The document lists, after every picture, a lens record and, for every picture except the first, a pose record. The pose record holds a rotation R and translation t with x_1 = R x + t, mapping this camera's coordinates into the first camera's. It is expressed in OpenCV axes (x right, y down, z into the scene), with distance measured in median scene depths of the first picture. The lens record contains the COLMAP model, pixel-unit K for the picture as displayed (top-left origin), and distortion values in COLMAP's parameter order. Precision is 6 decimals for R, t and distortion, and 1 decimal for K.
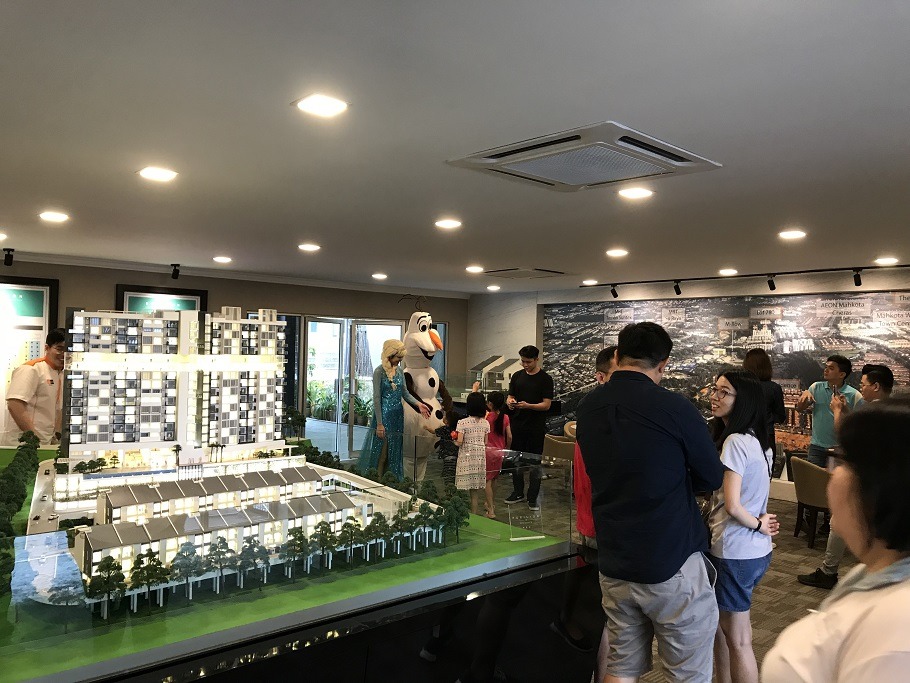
lens RADIAL K [[743.8, 0, 452.9], [0, 743.8, 341.1], [0, 0, 1]] dist [0.035323, -0.035835]
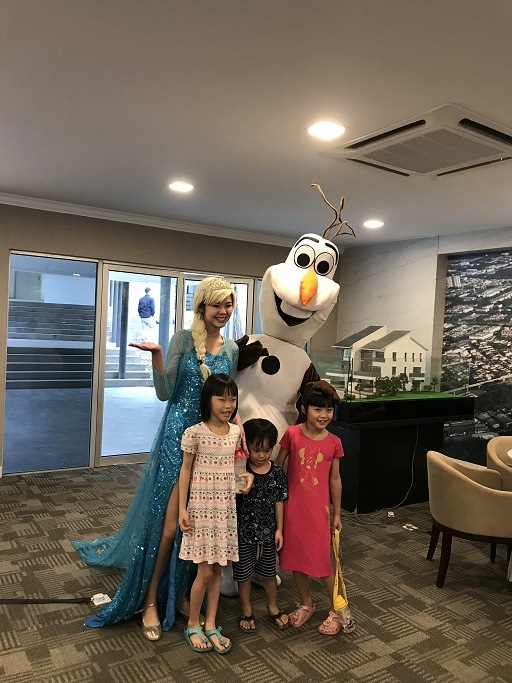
lens RADIAL K [[558.2, 0, 258.8], [0, 558.2, 340.9], [0, 0, 1]] dist [0.035323, -0.035835]
pose [[0.986401, 0.028291, -0.161902, 0.035665], [-0.023727, 0.999266, 0.030058, 0.020079], [0.162634, -0.025808, 0.986349, 0.461581]]
